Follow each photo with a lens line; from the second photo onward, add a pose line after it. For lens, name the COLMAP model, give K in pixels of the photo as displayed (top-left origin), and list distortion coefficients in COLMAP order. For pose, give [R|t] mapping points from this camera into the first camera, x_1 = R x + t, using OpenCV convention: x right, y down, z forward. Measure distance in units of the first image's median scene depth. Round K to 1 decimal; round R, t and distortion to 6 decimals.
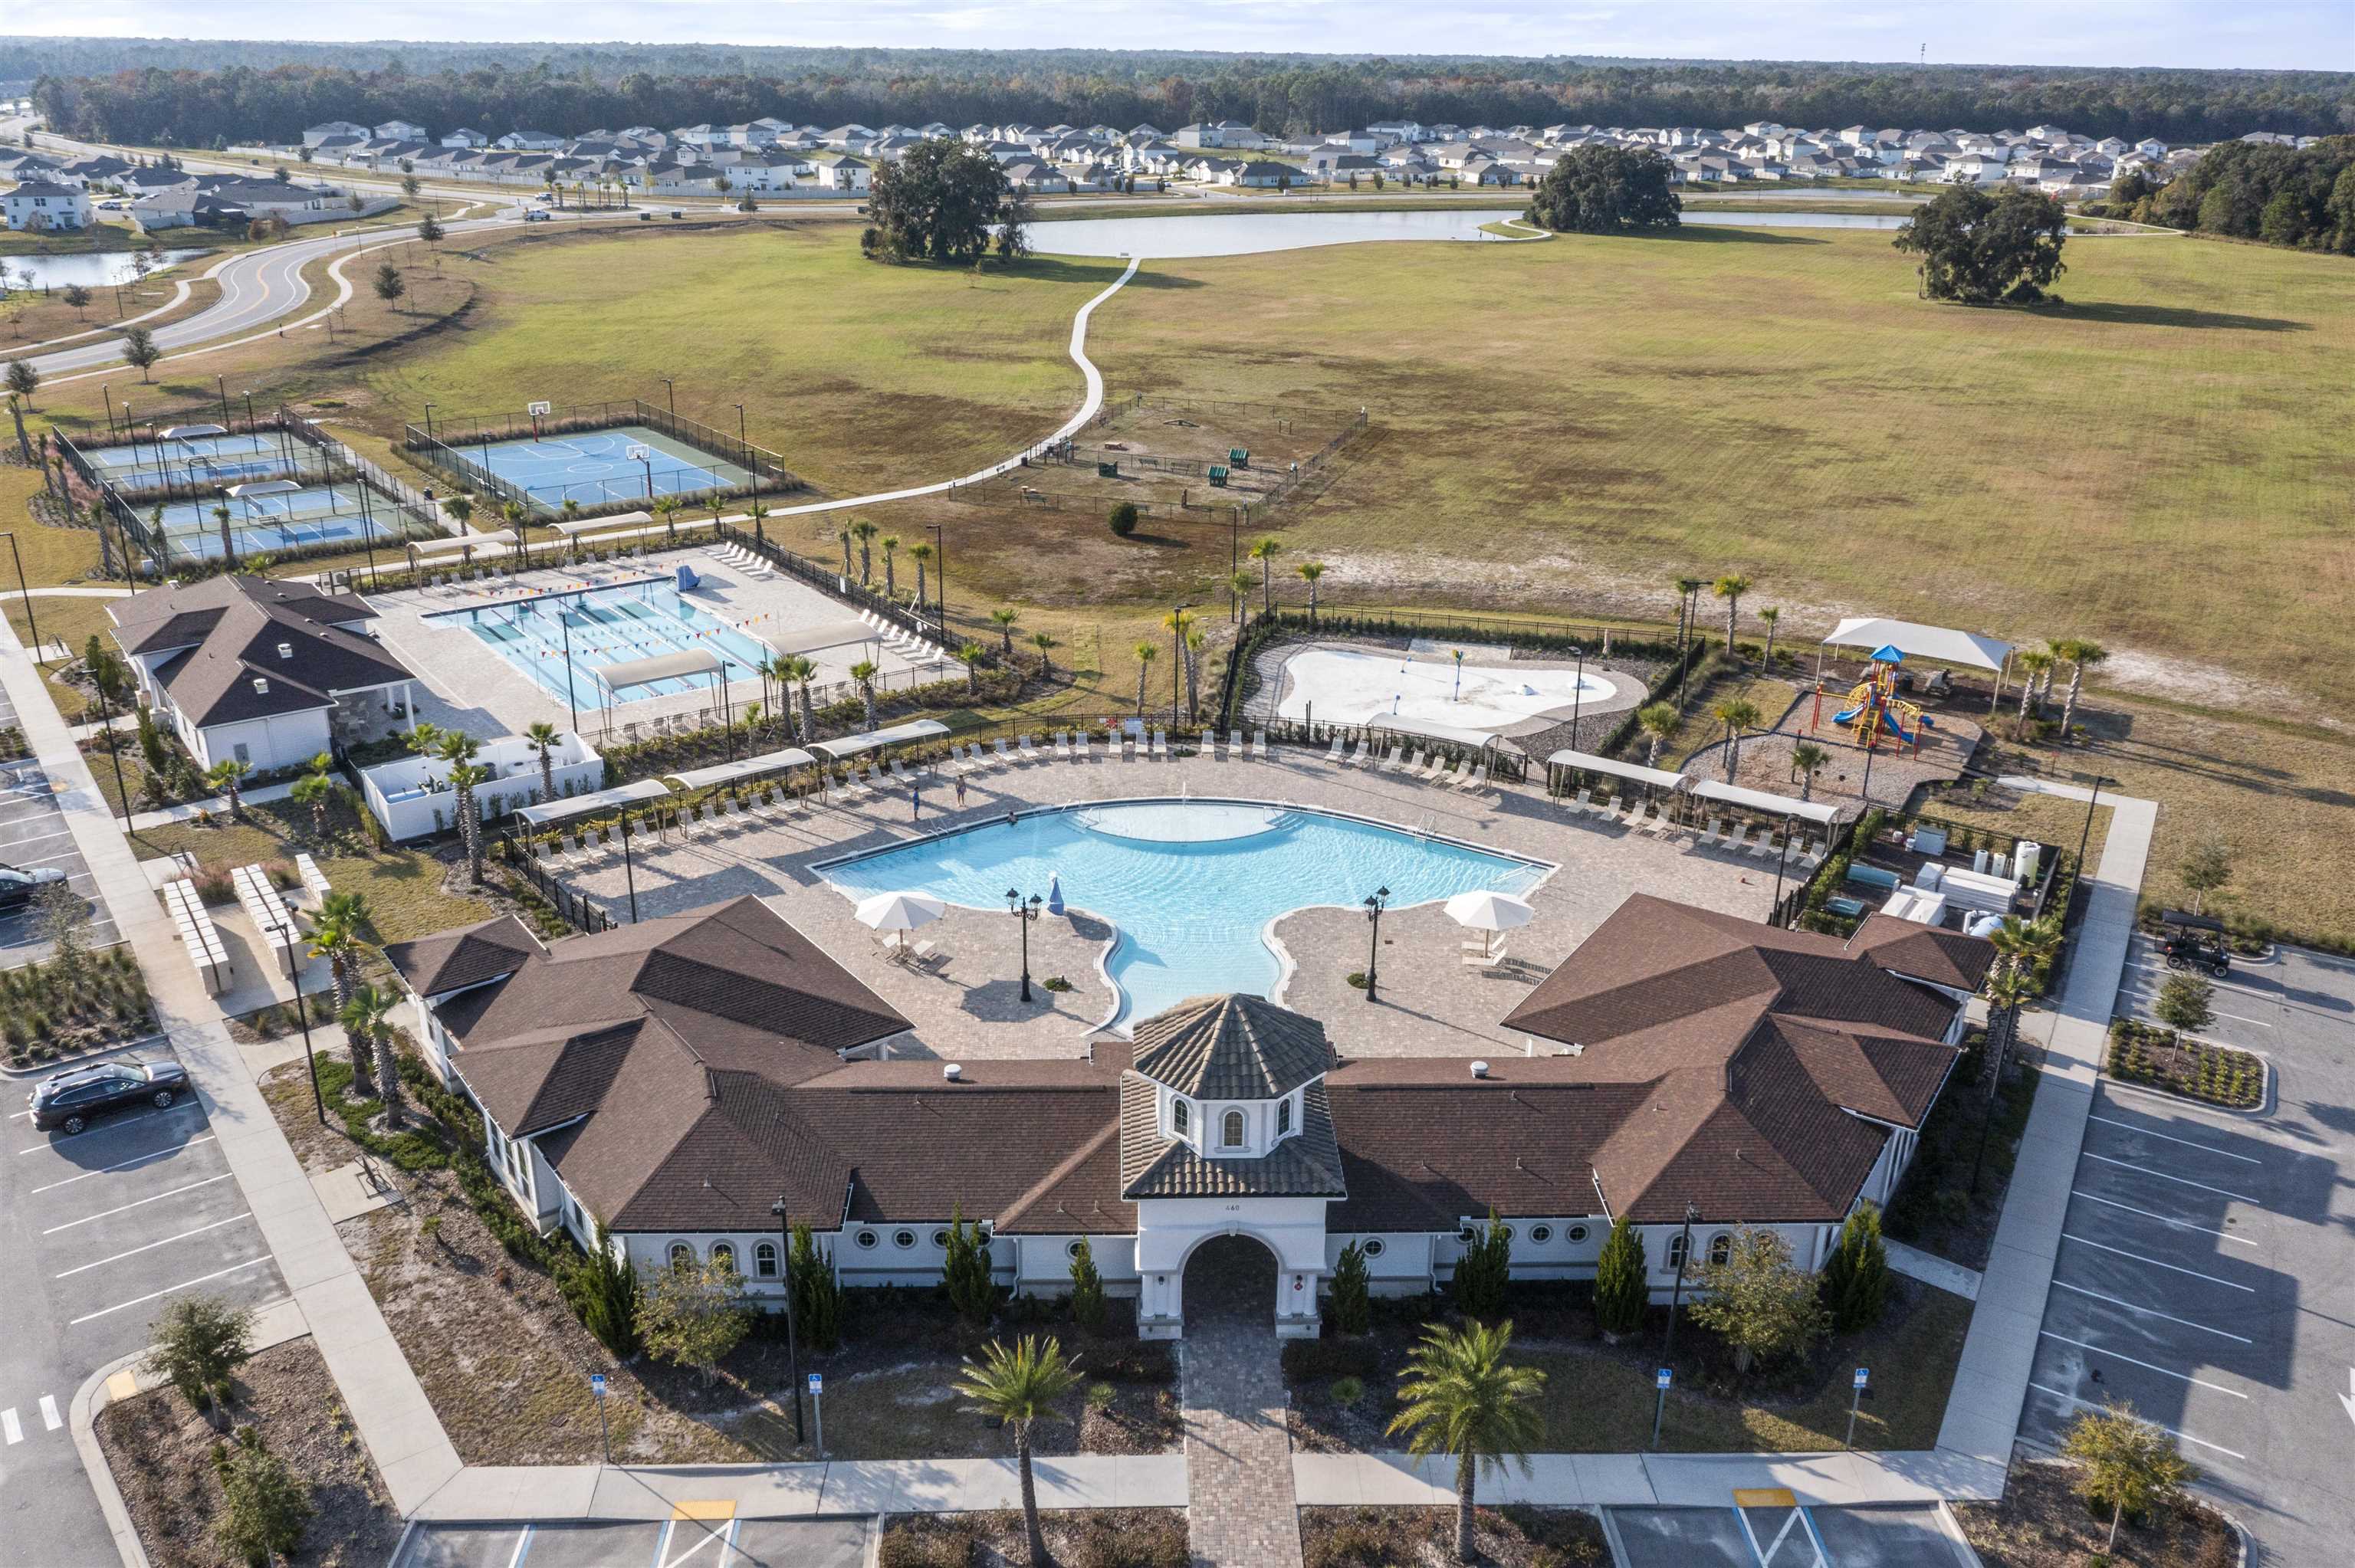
lens RADIAL K [[1850.8, 0, 1177.5], [0, 1850.8, 784.0], [0, 0, 1]] dist [-0.010747, -0.002128]
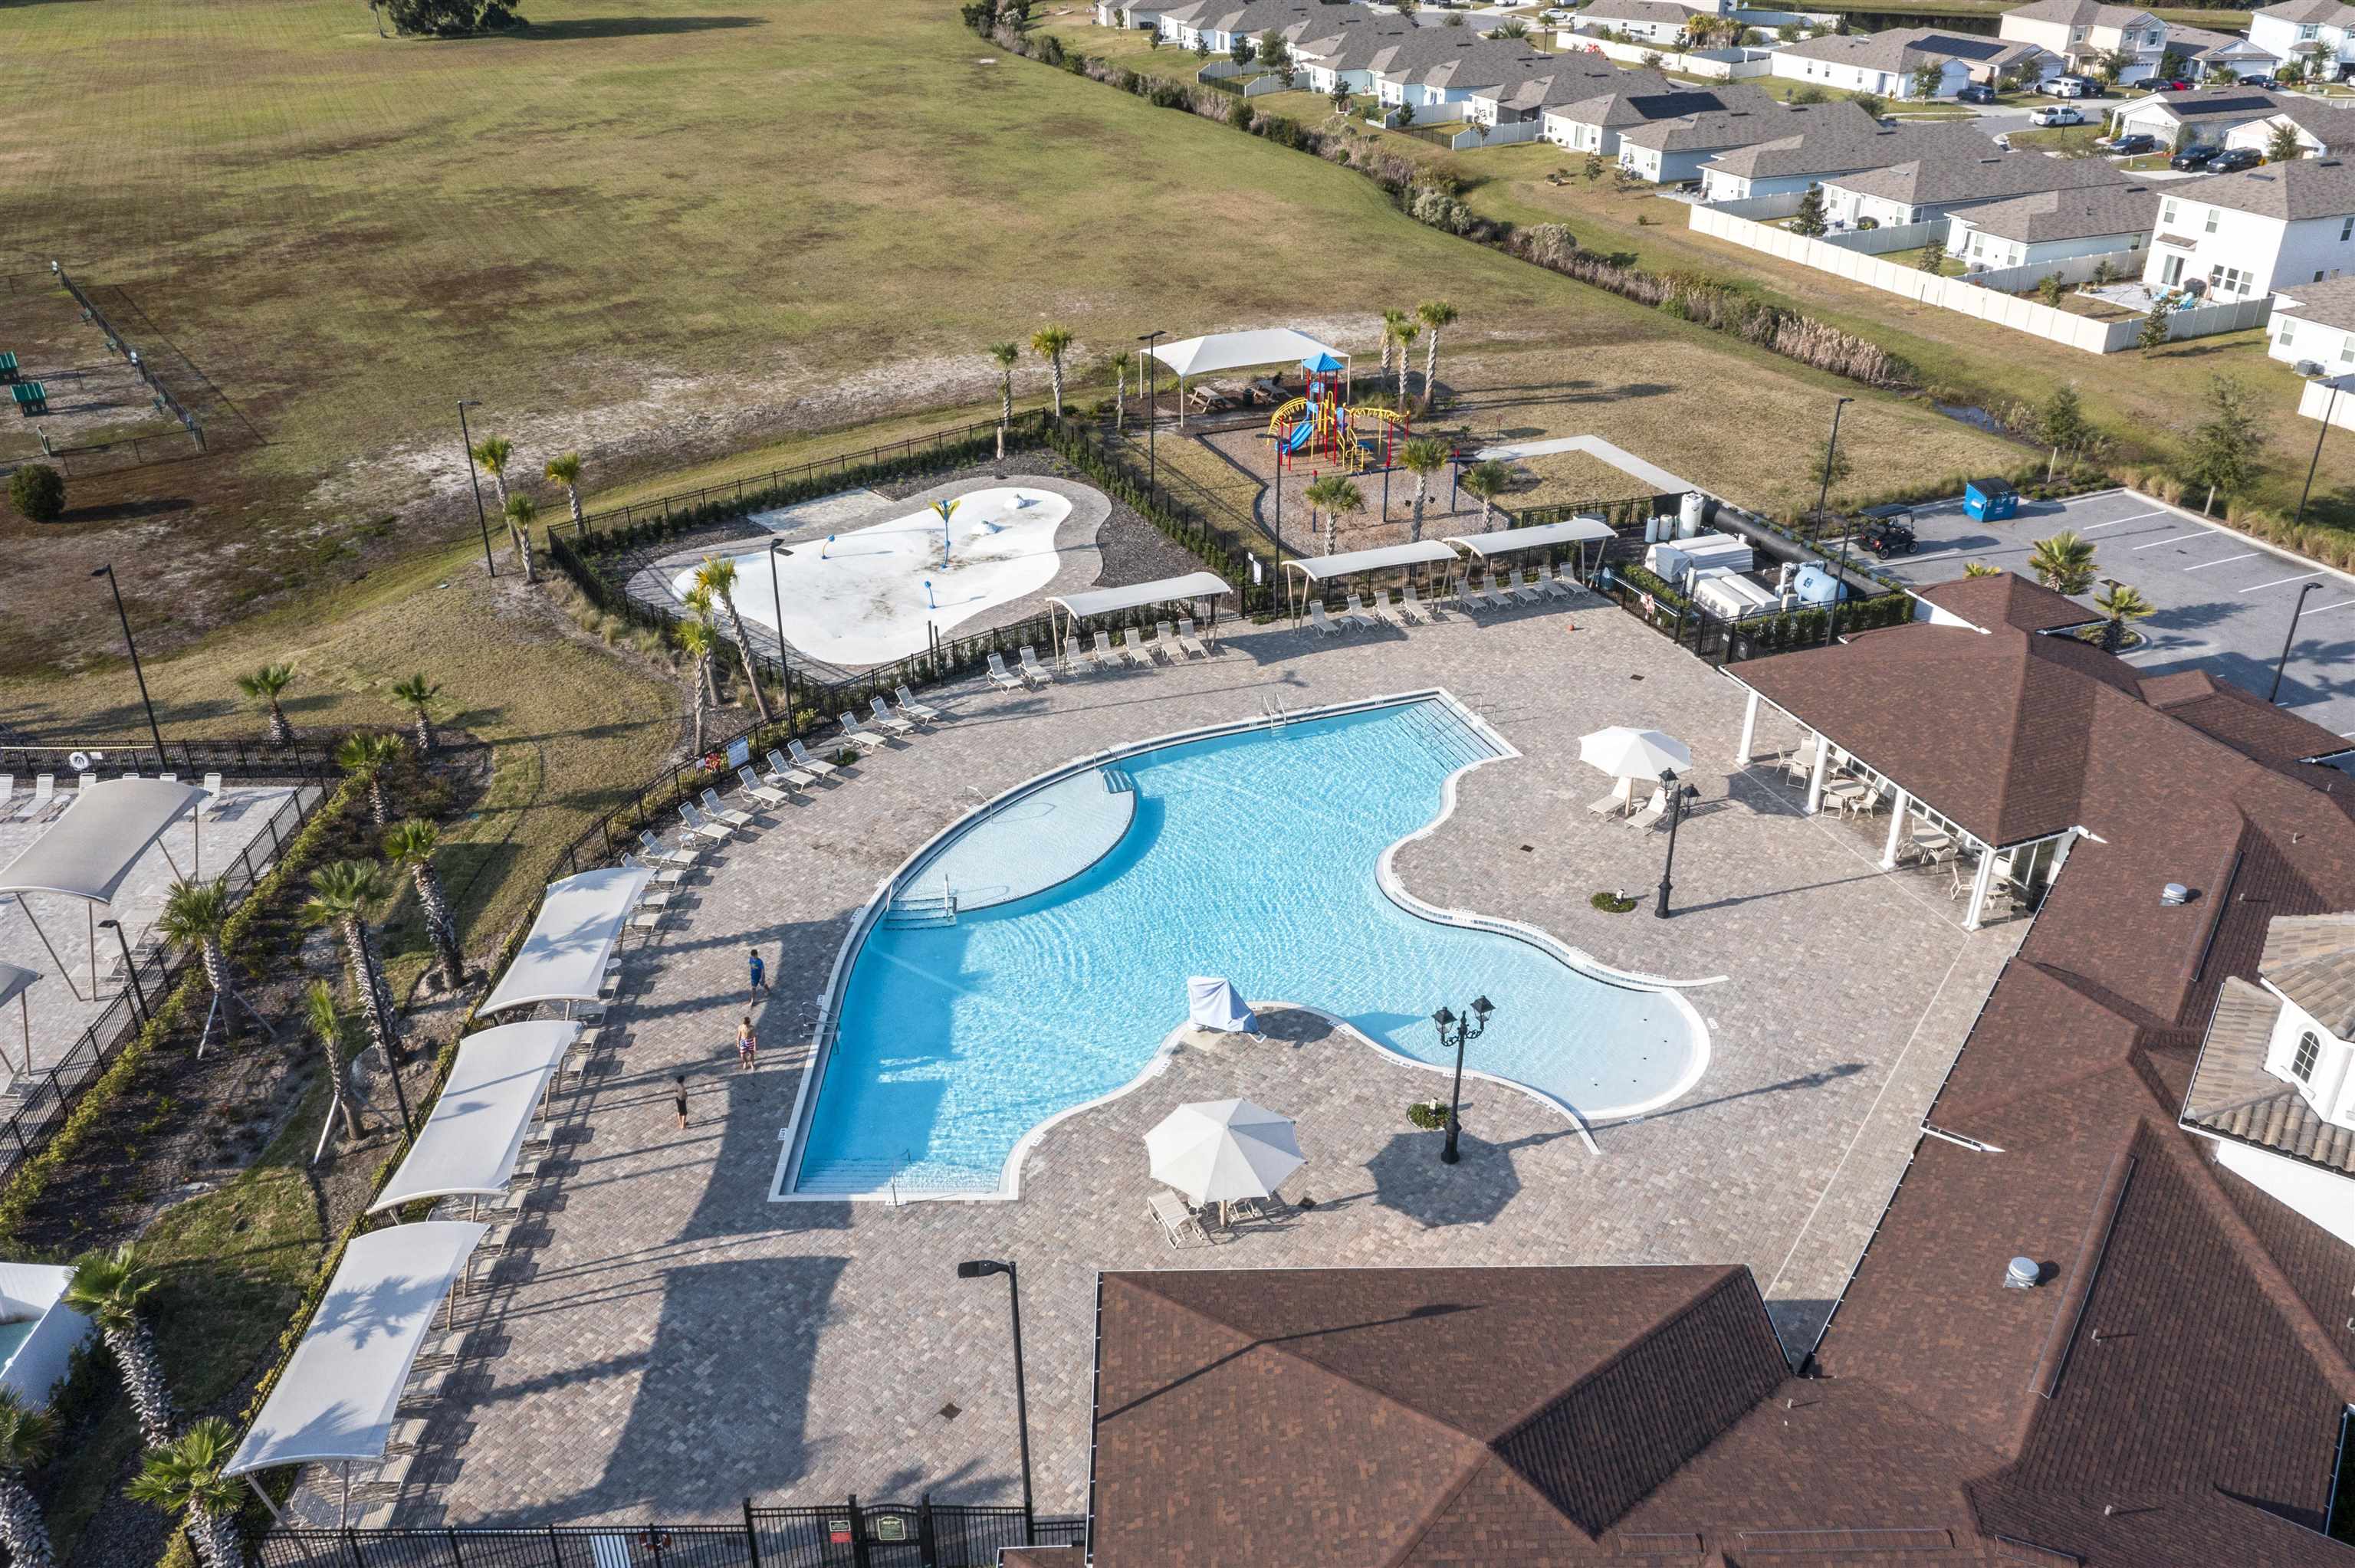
lens RADIAL K [[1850.8, 0, 1177.5], [0, 1850.8, 784.0], [0, 0, 1]] dist [-0.010747, -0.002128]
pose [[0.592341, -0.393886, 0.702842, -0.387522], [0.305888, 0.916977, 0.256095, -0.138954], [-0.745362, 0.063296, 0.663648, 0.474169]]
